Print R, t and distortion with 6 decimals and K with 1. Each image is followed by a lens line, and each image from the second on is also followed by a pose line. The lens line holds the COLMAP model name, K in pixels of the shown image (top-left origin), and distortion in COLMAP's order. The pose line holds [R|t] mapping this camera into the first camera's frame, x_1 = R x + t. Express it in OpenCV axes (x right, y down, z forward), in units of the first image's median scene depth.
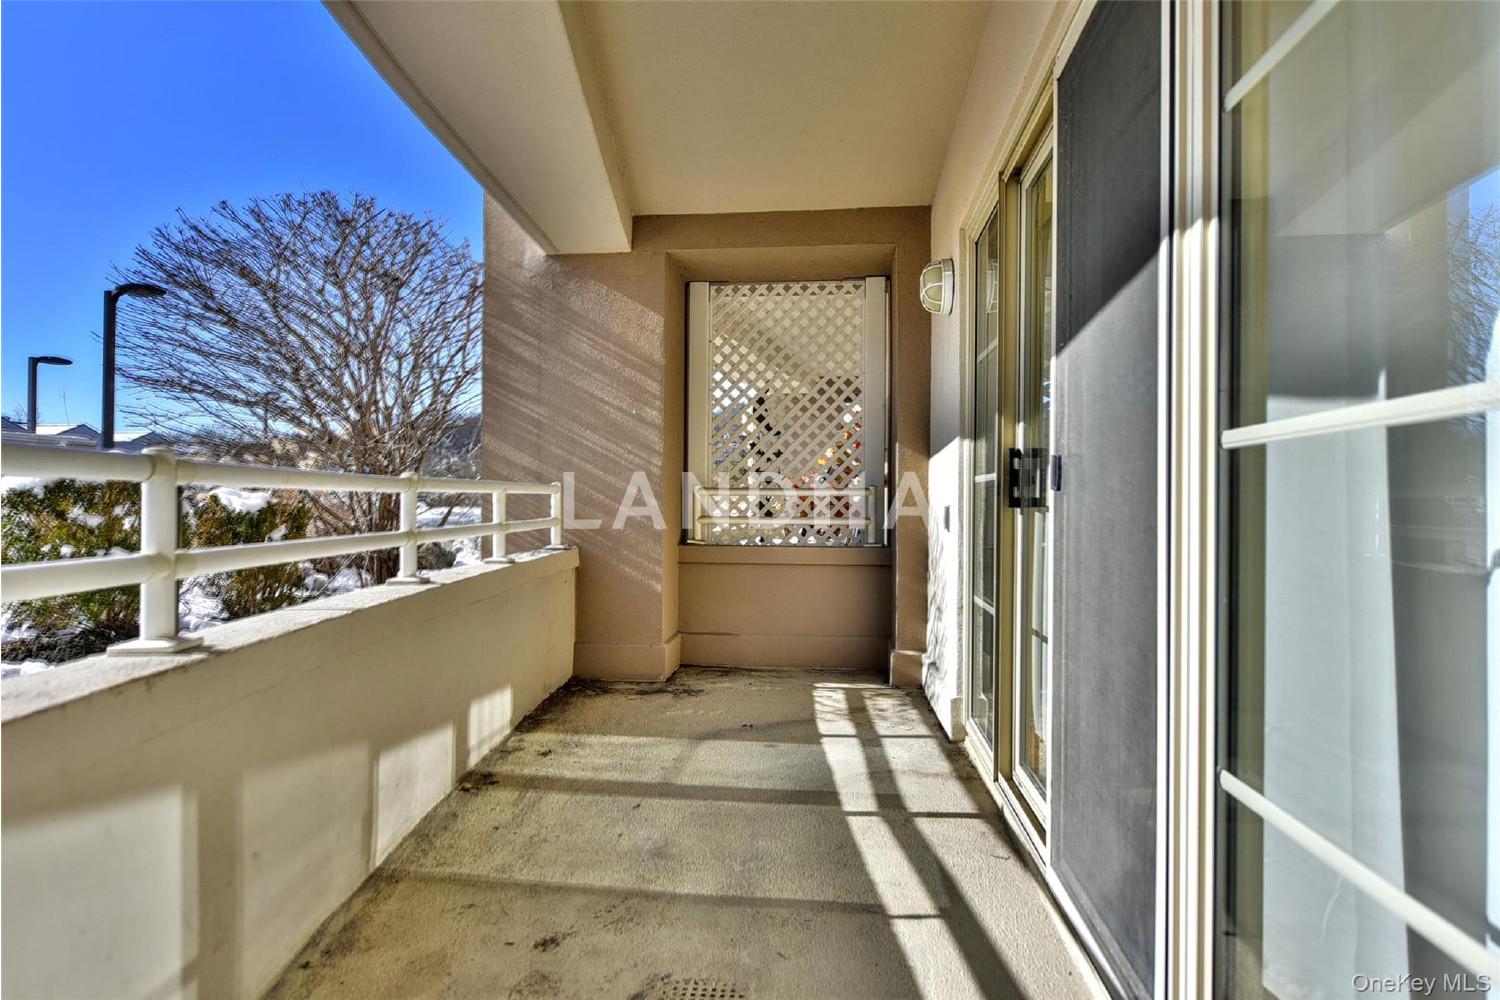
lens RADIAL K [[863.7, 0, 752.6], [0, 863.7, 498.6], [0, 0, 1]] dist [-0.000841, -0.000139]
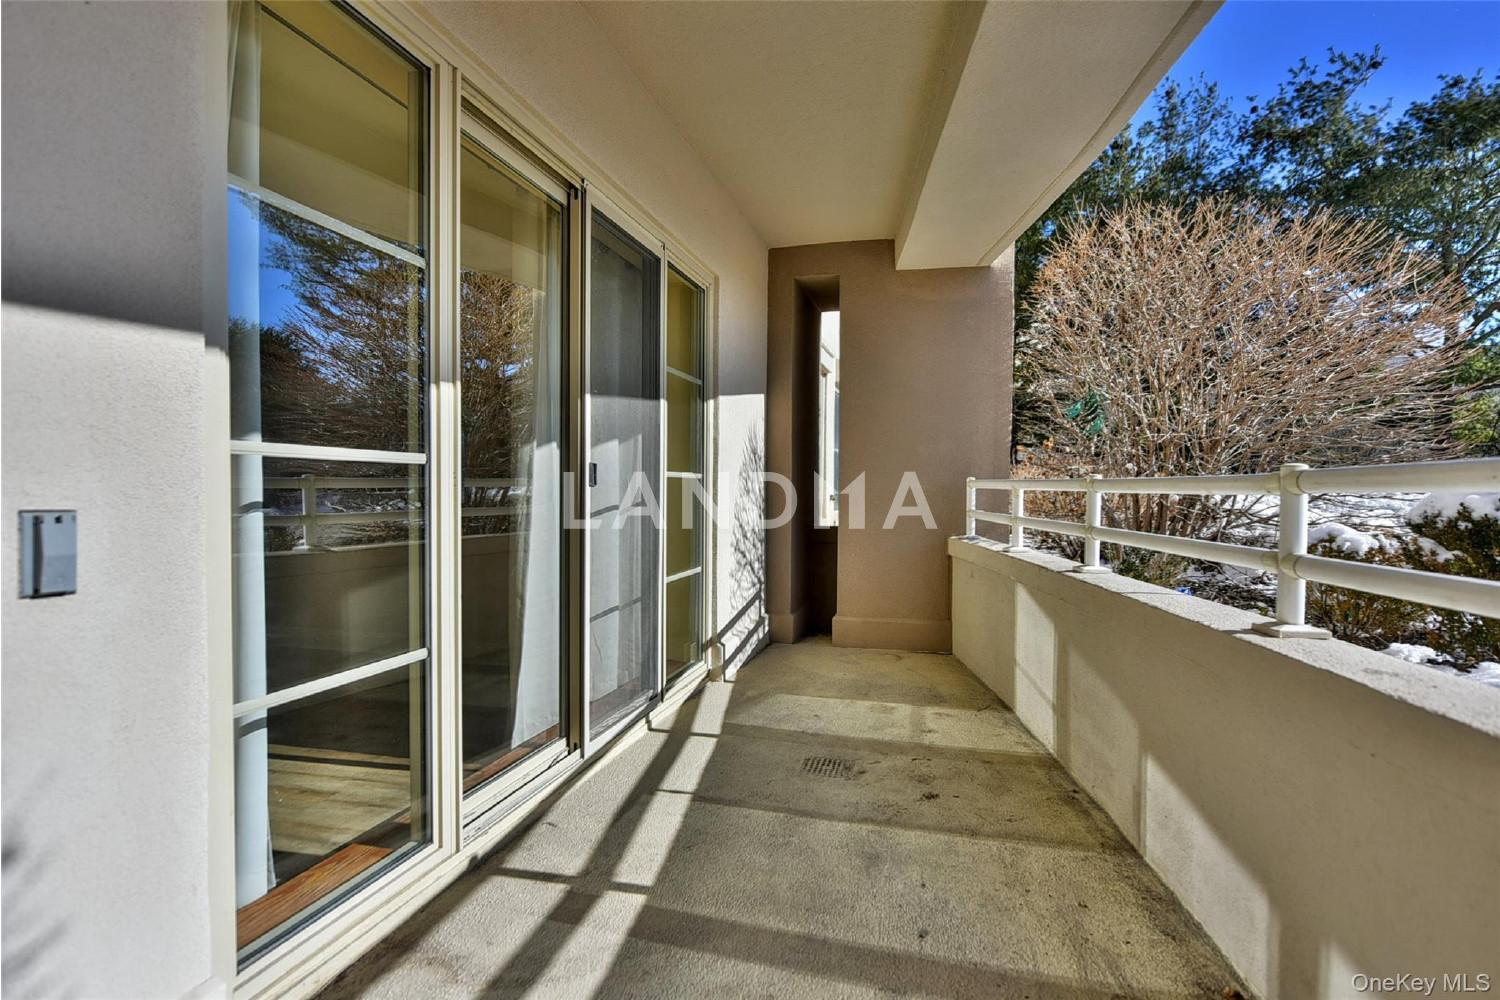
lens RADIAL K [[853.0, 0, 753.5], [0, 853.0, 500.7], [0, 0, 1]] dist [0.000822, 0.000195]
pose [[-0.990787, -0.014943, 0.134602, -0.102487], [-0.013647, 0.999851, 0.010542, -0.004976], [-0.134739, 0.008608, -0.990844, 2.049085]]
